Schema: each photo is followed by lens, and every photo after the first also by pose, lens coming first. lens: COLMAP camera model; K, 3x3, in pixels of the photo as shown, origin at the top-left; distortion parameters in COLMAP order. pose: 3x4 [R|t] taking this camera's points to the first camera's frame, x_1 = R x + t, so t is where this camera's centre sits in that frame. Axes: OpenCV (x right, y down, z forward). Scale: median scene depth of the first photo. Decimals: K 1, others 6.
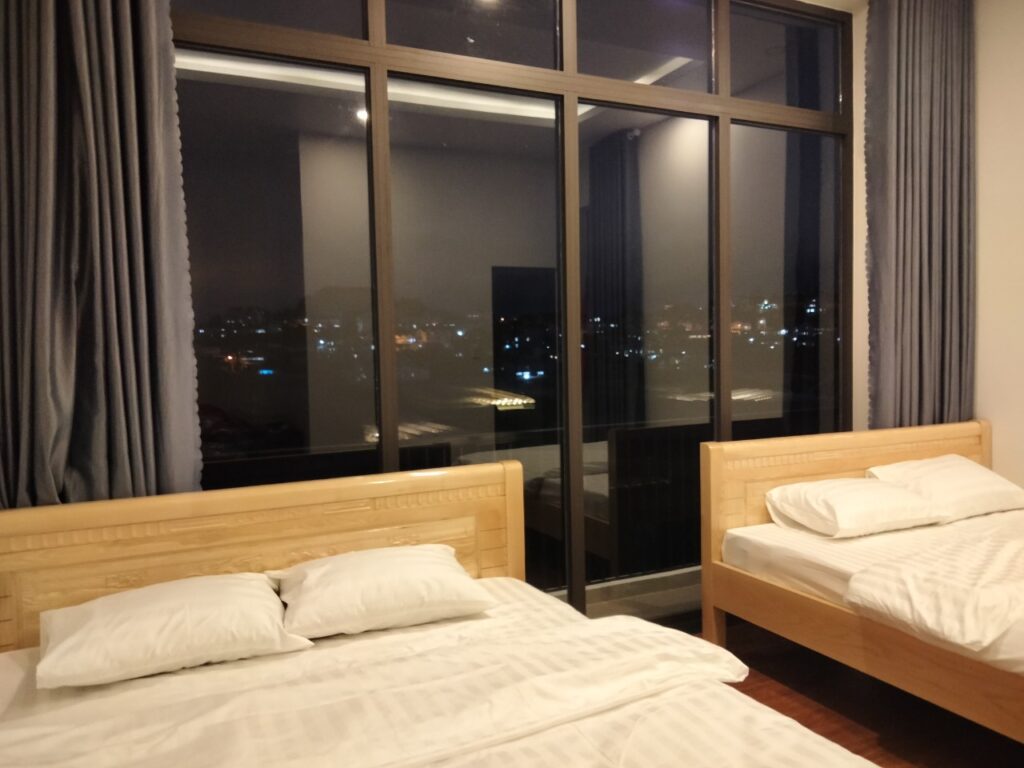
lens RADIAL K [[766.6, 0, 512.0], [0, 766.6, 384.0], [0, 0, 1]] dist [0.050401, -0.062215]
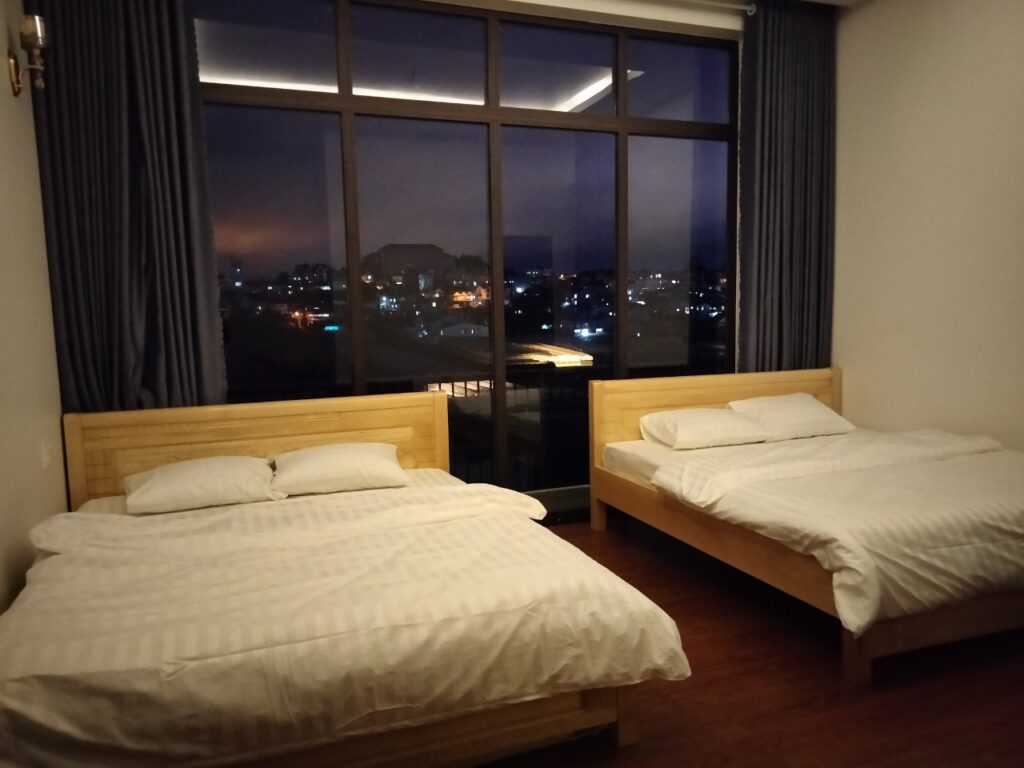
lens RADIAL K [[766.6, 0, 512.0], [0, 766.6, 384.0], [0, 0, 1]] dist [0.050401, -0.062215]
pose [[0.996745, 0.008874, -0.080127, 0.214925], [-0.004374, 0.998413, 0.056154, 0.006752], [0.080498, -0.055620, 0.995202, -0.360181]]
